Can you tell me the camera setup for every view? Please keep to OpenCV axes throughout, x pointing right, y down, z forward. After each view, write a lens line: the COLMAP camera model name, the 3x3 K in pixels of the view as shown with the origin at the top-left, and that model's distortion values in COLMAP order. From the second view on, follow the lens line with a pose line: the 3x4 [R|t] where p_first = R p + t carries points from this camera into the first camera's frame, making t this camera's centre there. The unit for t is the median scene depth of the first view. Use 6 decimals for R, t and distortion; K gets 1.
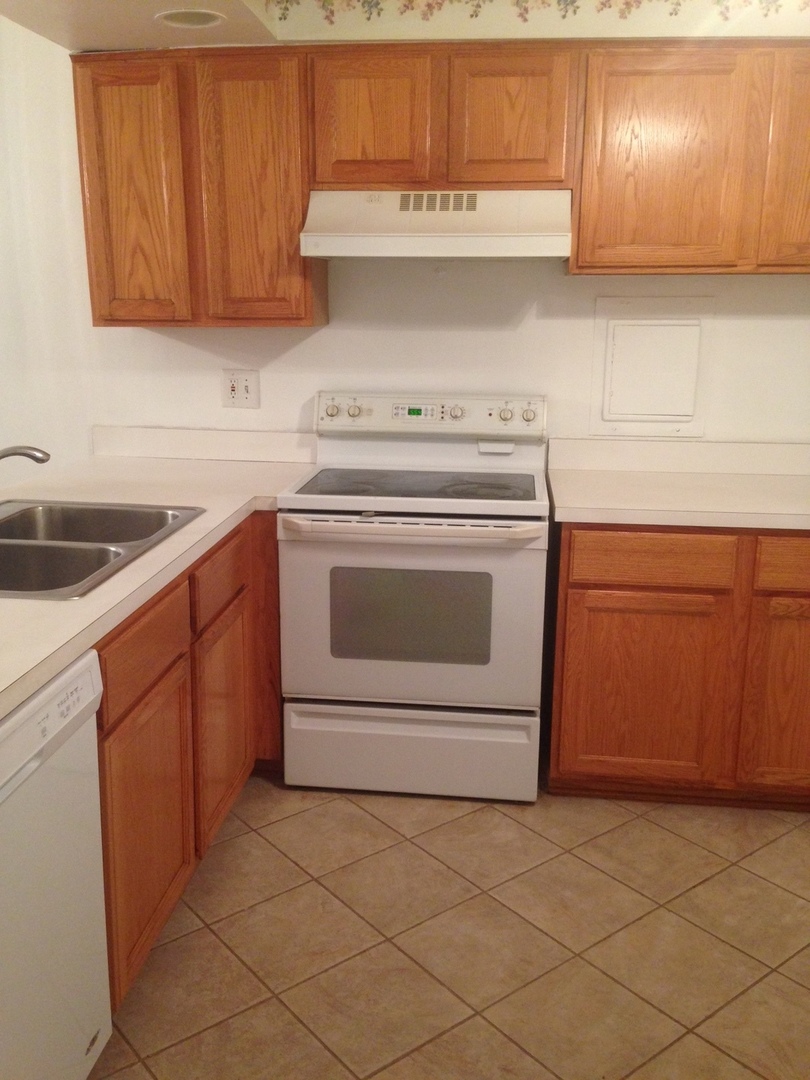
lens RADIAL K [[972.6, 0, 405.2], [0, 972.6, 536.3], [0, 0, 1]] dist [0.068497, -0.083081]
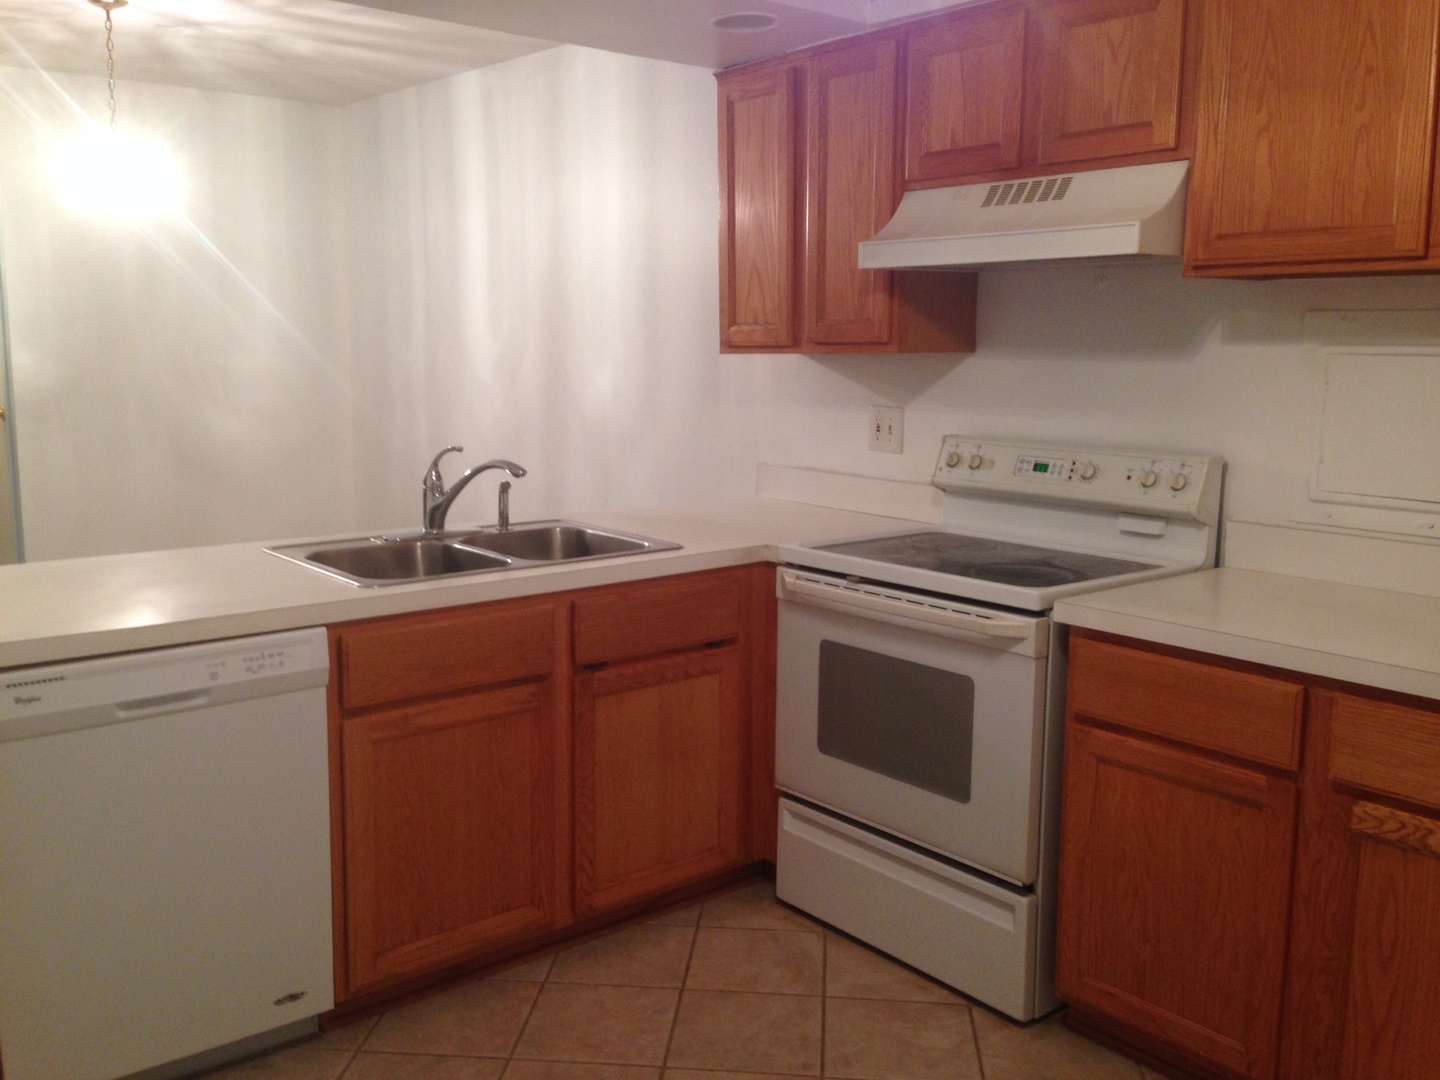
lens RADIAL K [[1296.8, 0, 714.0], [0, 1296.8, 543.7], [0, 0, 1]] dist [0.068497, -0.083081]
pose [[0.723512, 0.105430, -0.682213, 0.582609], [-0.162691, 0.986473, -0.020088, -0.011020], [0.670867, 0.125524, 0.730877, 0.127031]]
